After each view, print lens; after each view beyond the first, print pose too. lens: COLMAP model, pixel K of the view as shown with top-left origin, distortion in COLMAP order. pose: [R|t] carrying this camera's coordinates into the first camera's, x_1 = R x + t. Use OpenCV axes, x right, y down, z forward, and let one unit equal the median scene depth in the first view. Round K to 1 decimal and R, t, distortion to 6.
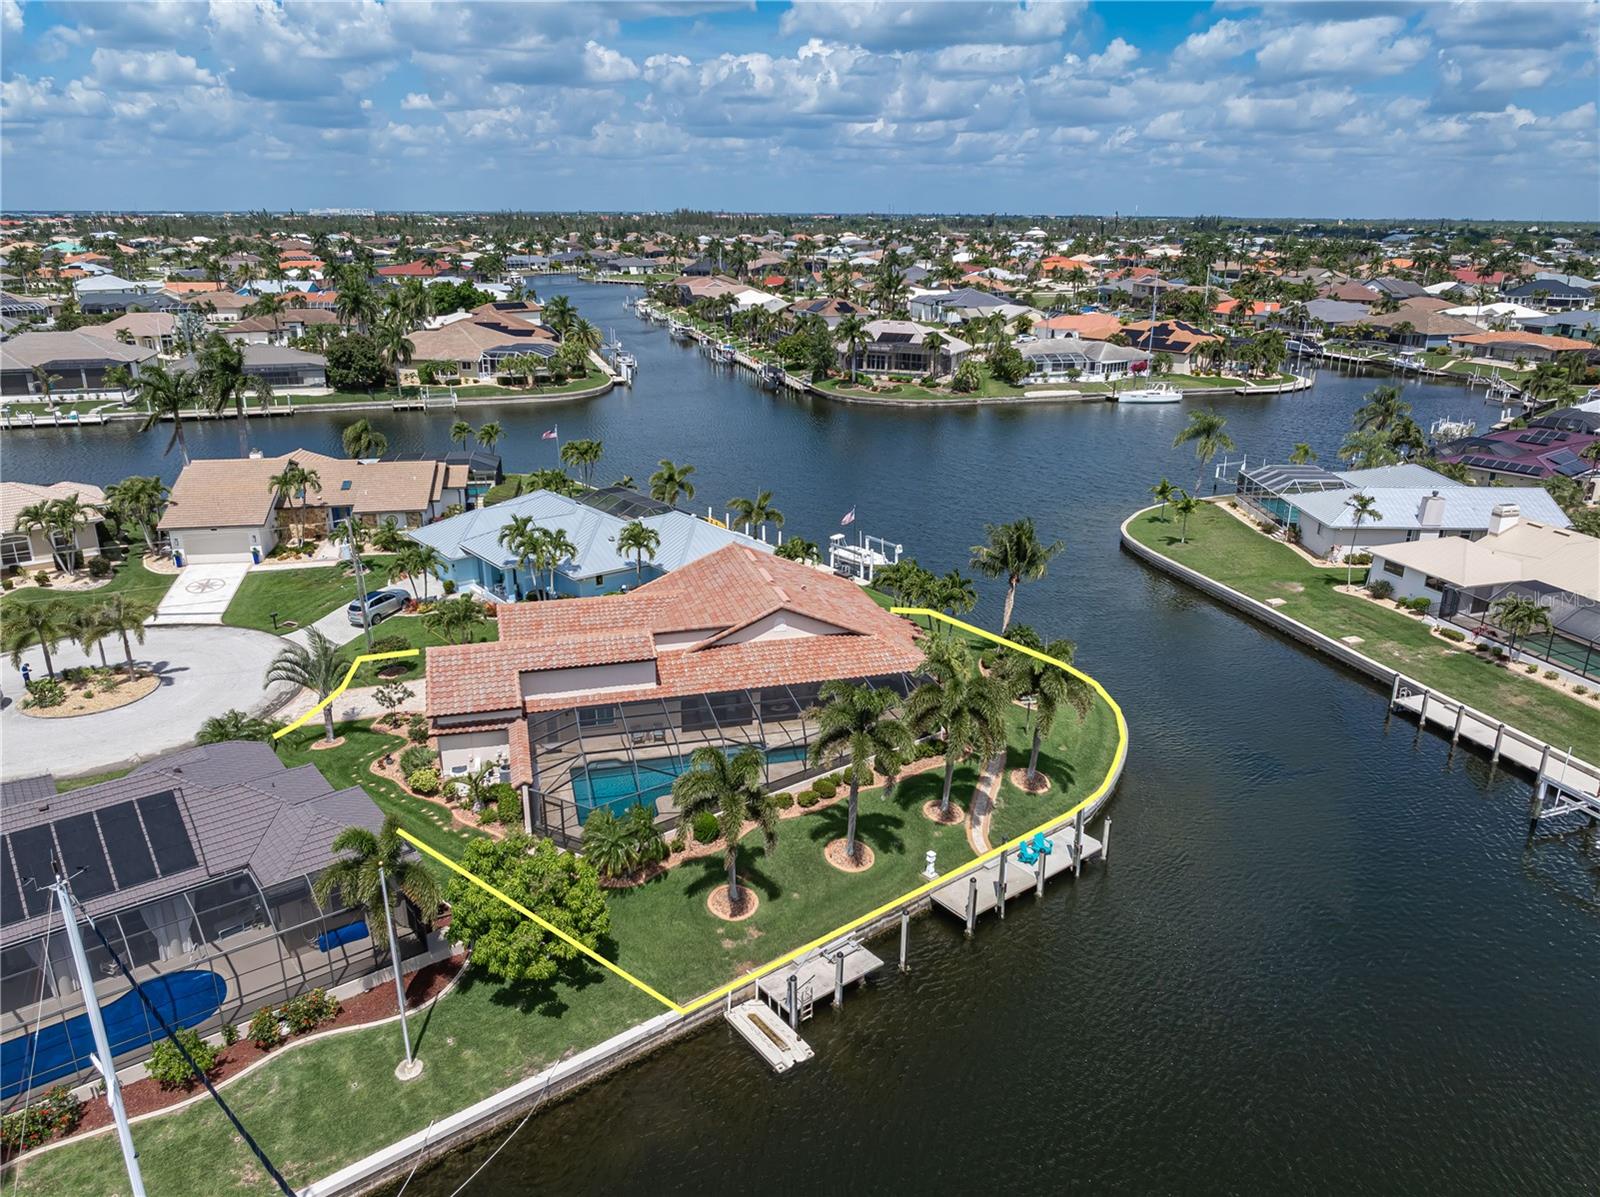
lens RADIAL K [[1111.7, 0, 800.0], [0, 1111.7, 598.5], [0, 0, 1]] dist [-0.022479, 0.008845]
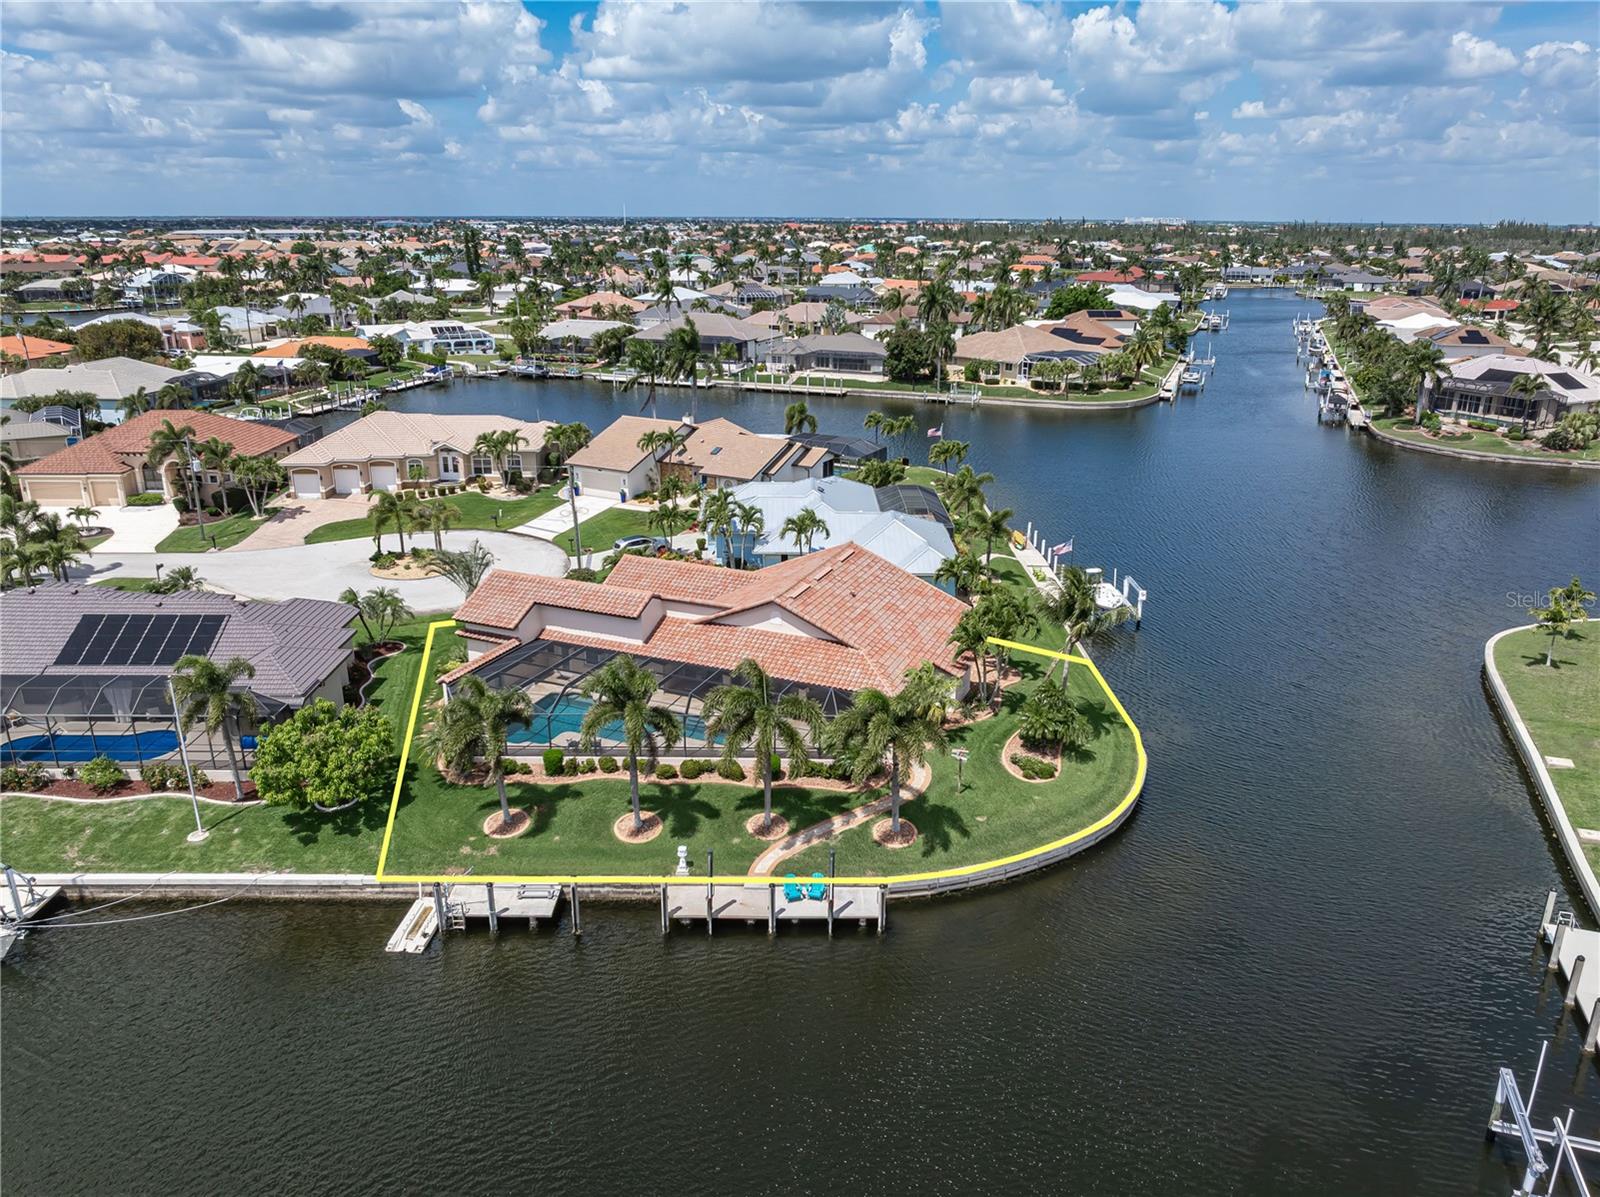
lens RADIAL K [[1111.7, 0, 800.0], [0, 1111.7, 598.5], [0, 0, 1]] dist [-0.022479, 0.008845]
pose [[0.790383, 0.198490, -0.579565, 0.202402], [-0.202993, 0.977465, 0.057931, -0.019690], [0.578004, 0.071860, 0.812864, 0.060847]]
